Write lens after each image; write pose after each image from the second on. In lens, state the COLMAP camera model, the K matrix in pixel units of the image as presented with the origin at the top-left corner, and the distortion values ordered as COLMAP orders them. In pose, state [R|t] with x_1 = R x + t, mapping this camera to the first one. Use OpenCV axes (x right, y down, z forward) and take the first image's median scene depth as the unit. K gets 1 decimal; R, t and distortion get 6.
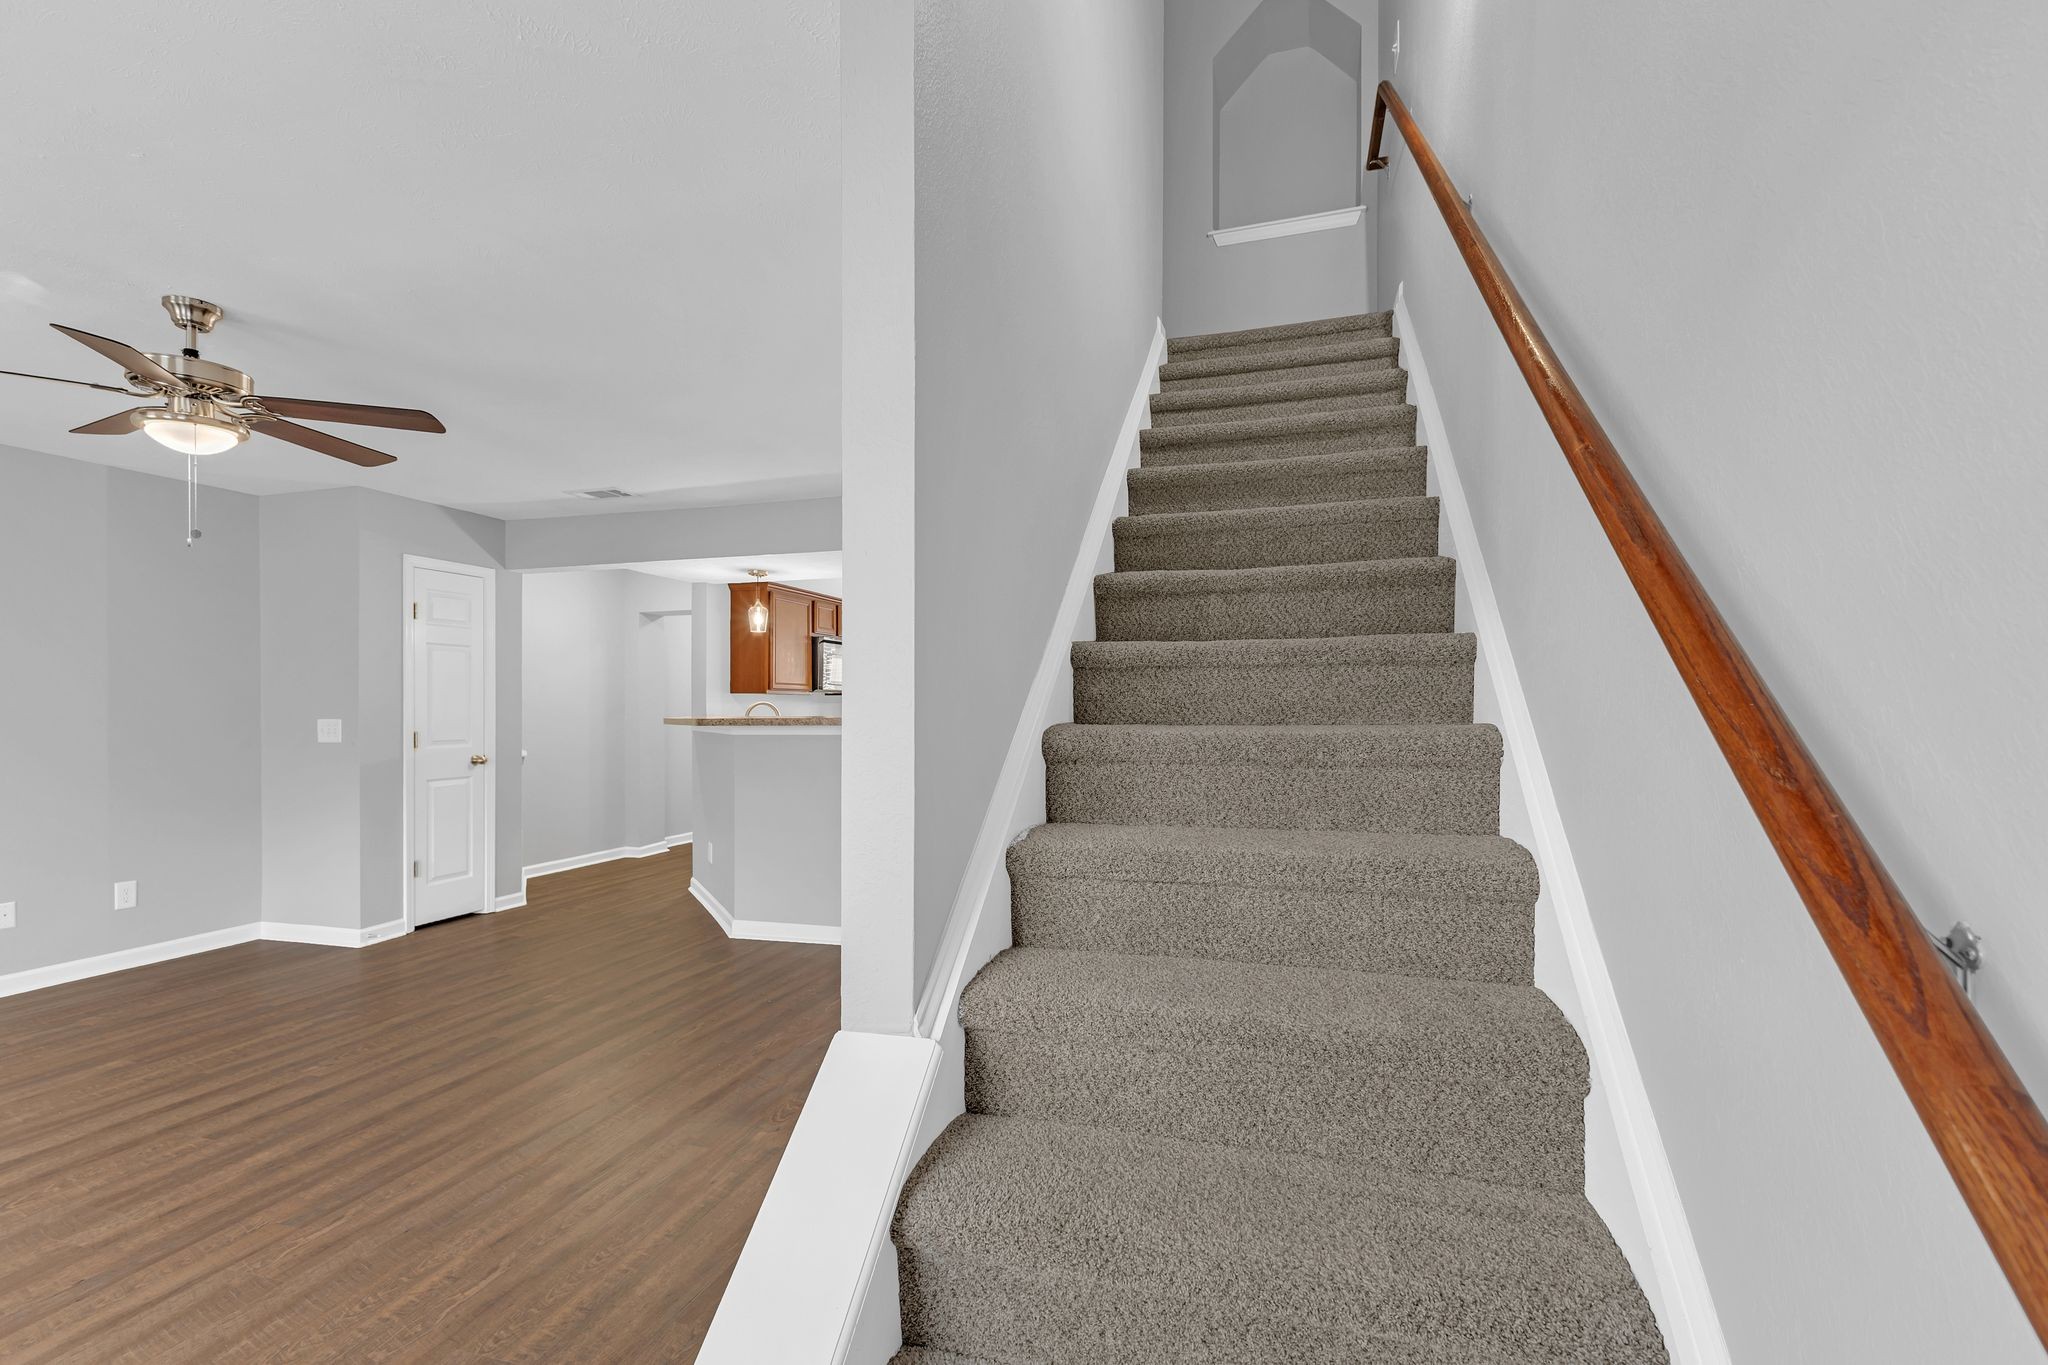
lens RADIAL K [[889.6, 0, 1024.0], [0, 889.6, 682.5], [0, 0, 1]] dist [0.001951, 0.000403]
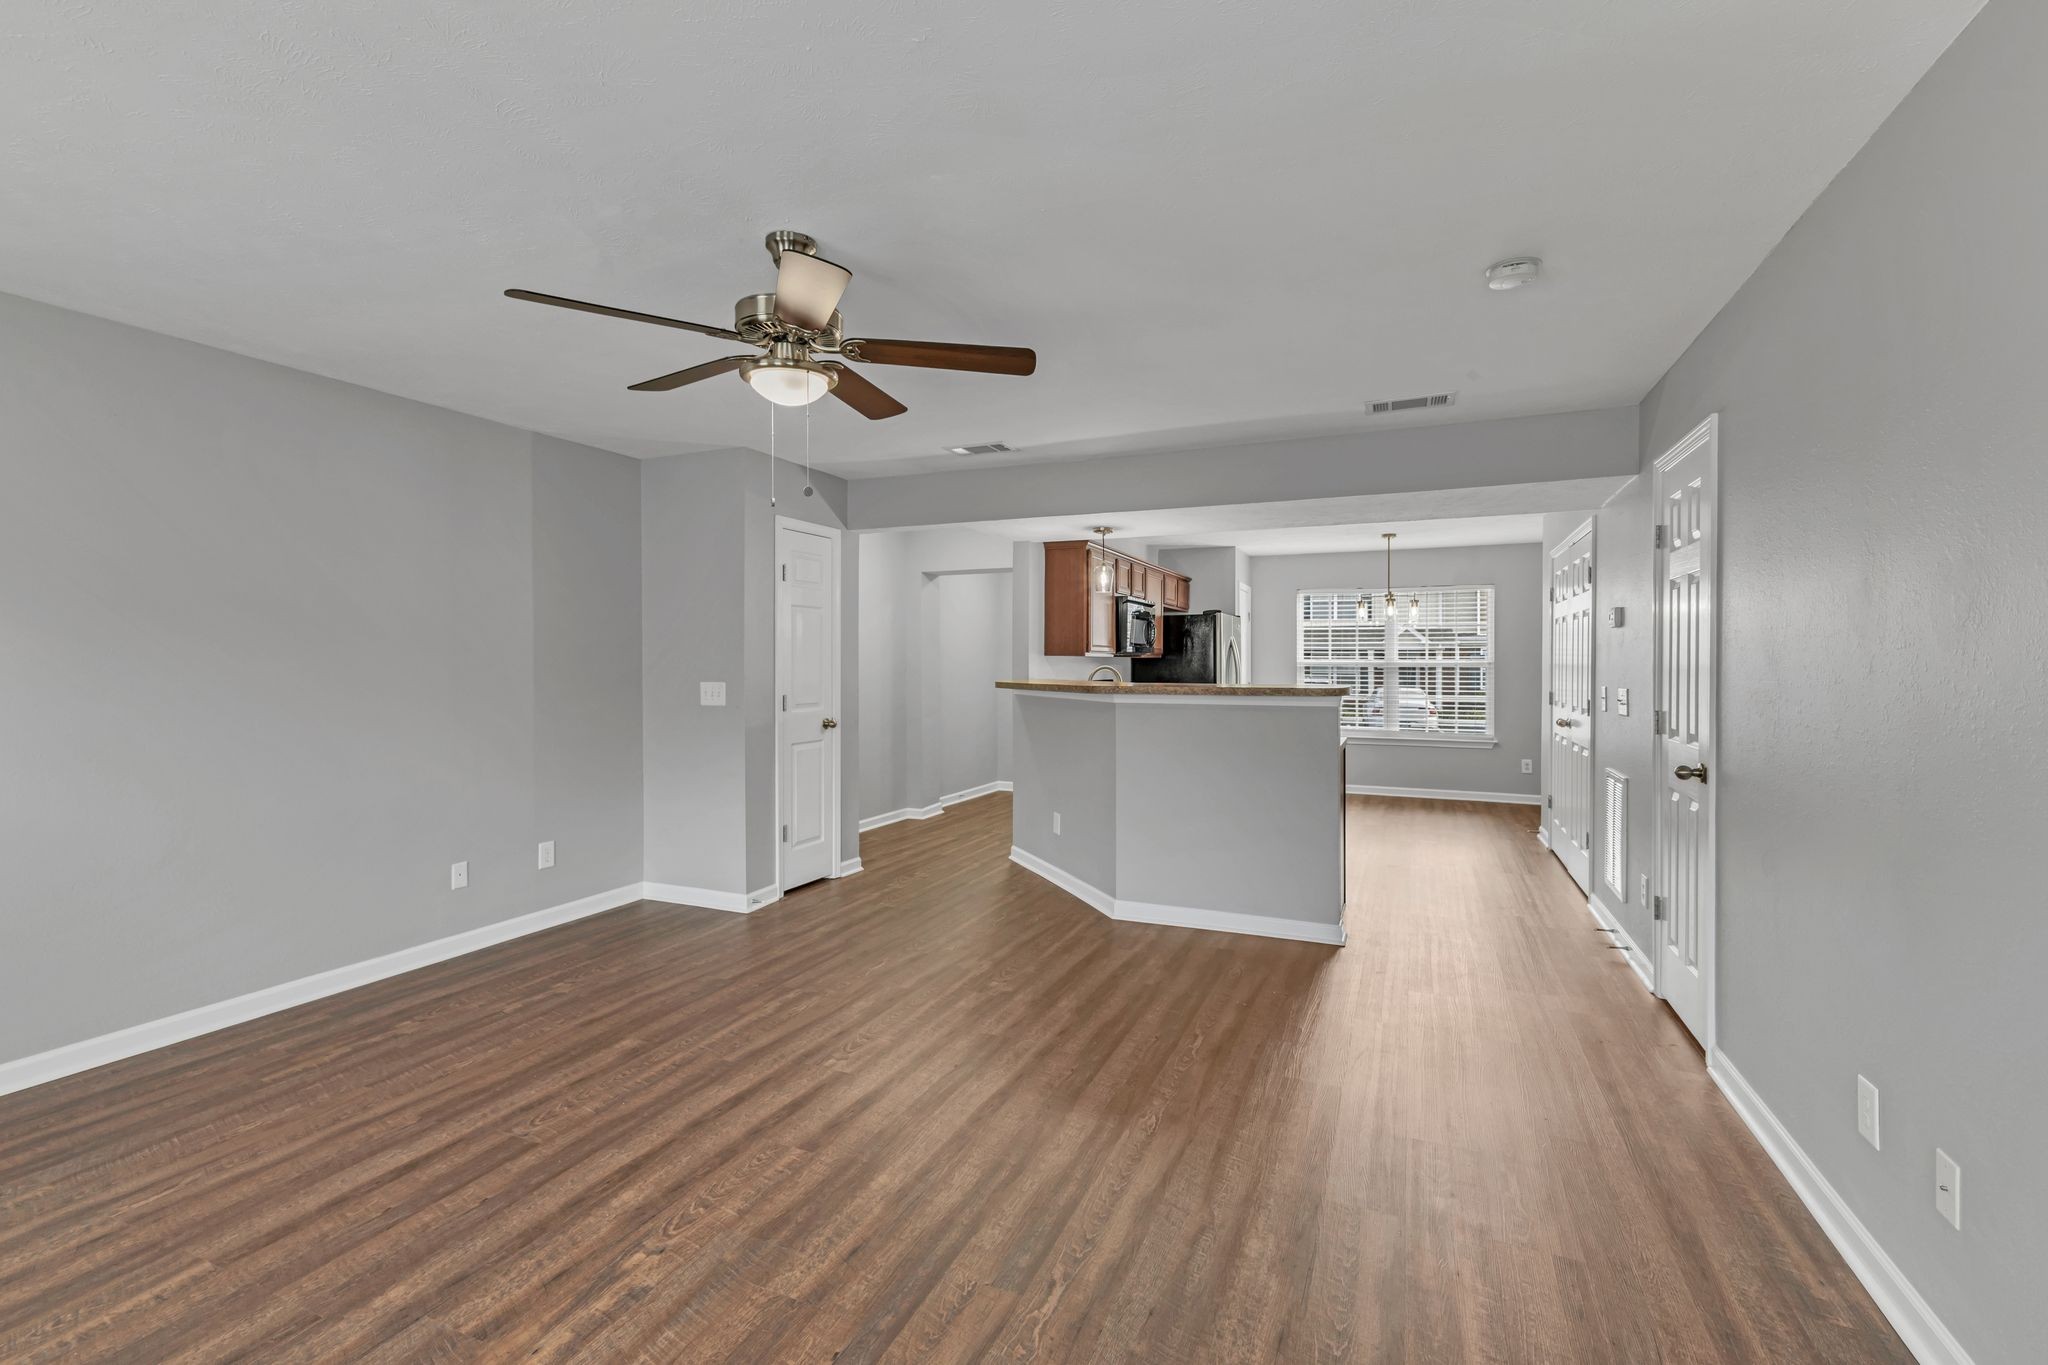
lens RADIAL K [[880.6, 0, 1021.2], [0, 880.6, 643.6], [0, 0, 1]] dist [0.017944, 0.000140]
pose [[0.990842, 0.003910, -0.134972, -0.297755], [-0.003171, 0.999979, 0.005686, -0.008337], [0.134992, -0.005206, 0.990833, 0.066329]]
